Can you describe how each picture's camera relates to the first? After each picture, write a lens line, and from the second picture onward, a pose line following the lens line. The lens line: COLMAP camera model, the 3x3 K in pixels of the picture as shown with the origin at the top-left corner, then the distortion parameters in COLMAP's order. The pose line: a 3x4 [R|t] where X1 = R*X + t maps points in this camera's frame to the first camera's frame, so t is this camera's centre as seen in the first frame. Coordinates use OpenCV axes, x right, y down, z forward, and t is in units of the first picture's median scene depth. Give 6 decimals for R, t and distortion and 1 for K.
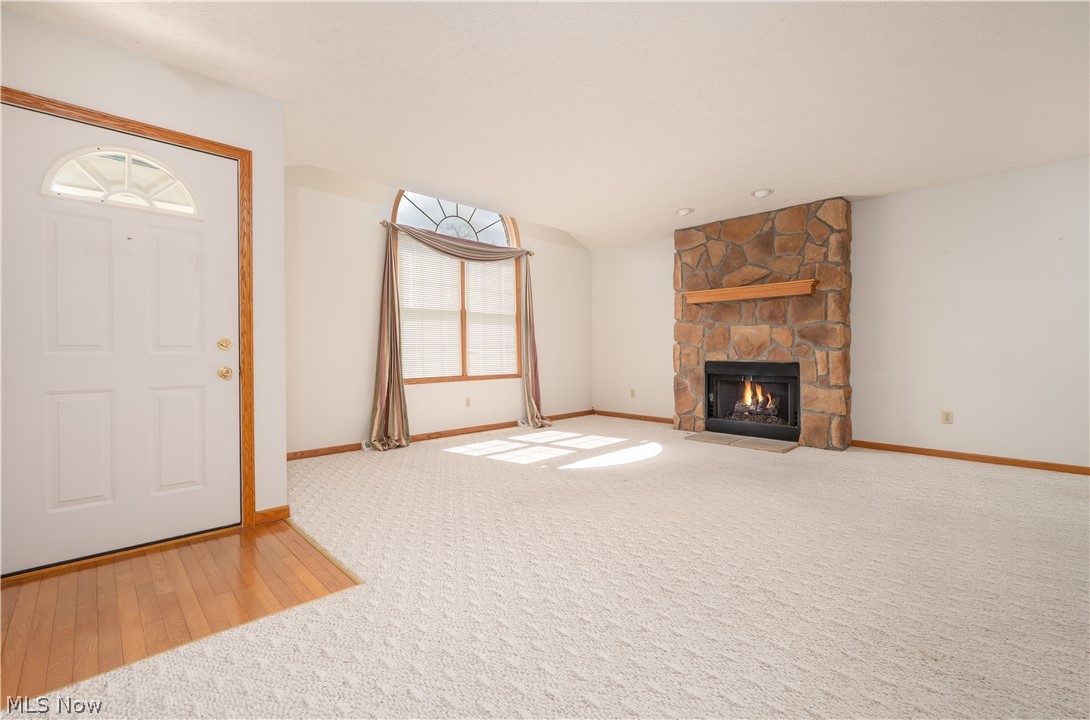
lens RADIAL K [[473.5, 0, 548.3], [0, 473.5, 354.5], [0, 0, 1]] dist [-0.001561, 0.000251]
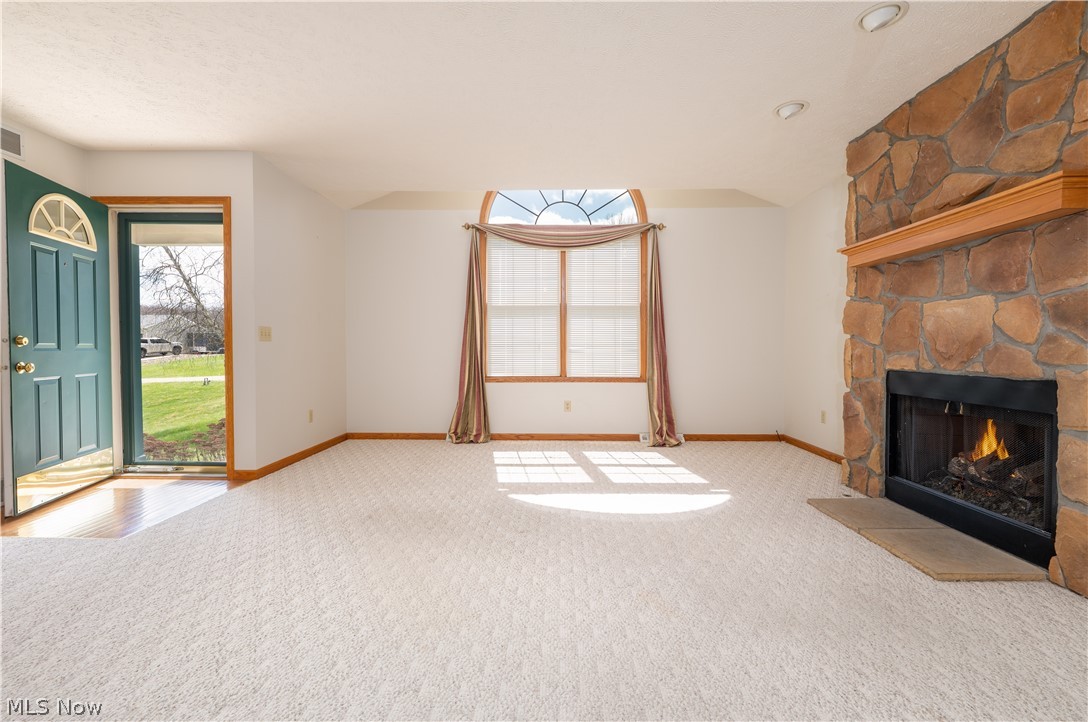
lens RADIAL K [[472.6, 0, 544.2], [0, 472.6, 358.4], [0, 0, 1]] dist [-0.001561, 0.000251]
pose [[0.694175, 0.018871, -0.719559, 0.455860], [-0.009733, 0.999811, 0.016831, -0.004616], [0.719741, -0.004681, 0.694227, 0.347804]]
